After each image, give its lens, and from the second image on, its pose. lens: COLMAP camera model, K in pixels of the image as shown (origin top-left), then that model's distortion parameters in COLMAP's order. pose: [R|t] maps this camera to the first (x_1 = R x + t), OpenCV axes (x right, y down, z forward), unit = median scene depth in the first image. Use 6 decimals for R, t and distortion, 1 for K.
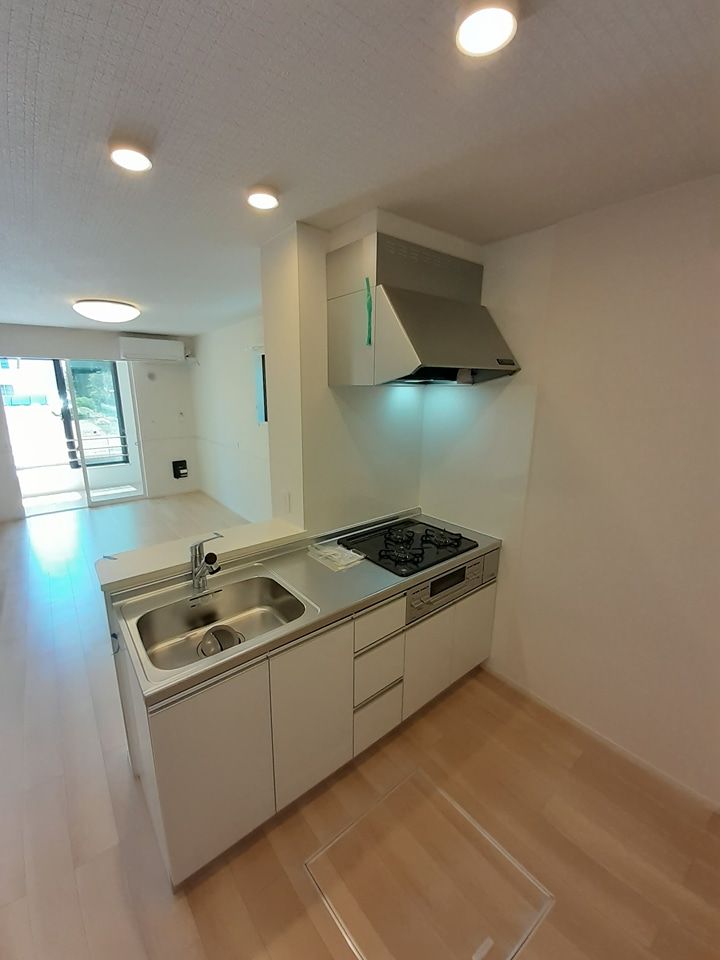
lens RADIAL K [[384.3, 0, 360.0], [0, 384.3, 480.0], [0, 0, 1]] dist [-0.053316, -0.000104]
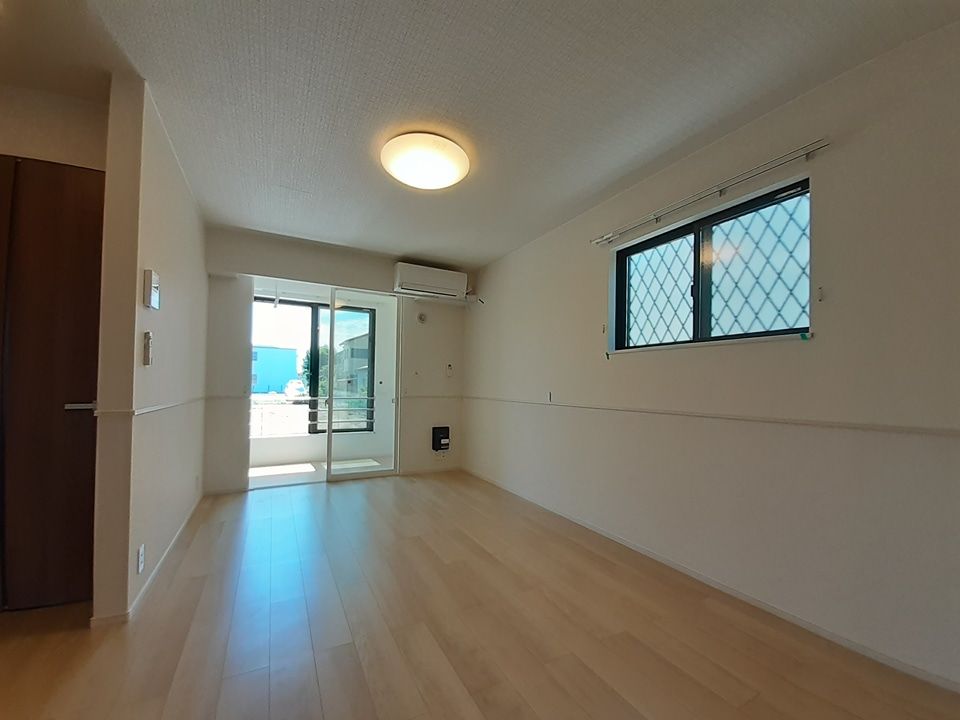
lens RADIAL K [[384.3, 0, 480.0], [0, 384.3, 360.0], [0, 0, 1]] dist [-0.053316, -0.000104]
pose [[0.976433, -0.011306, -0.215523, -0.238536], [-0.049317, 0.960516, -0.273820, 0.028314], [0.210109, 0.277996, 0.937322, 0.259845]]
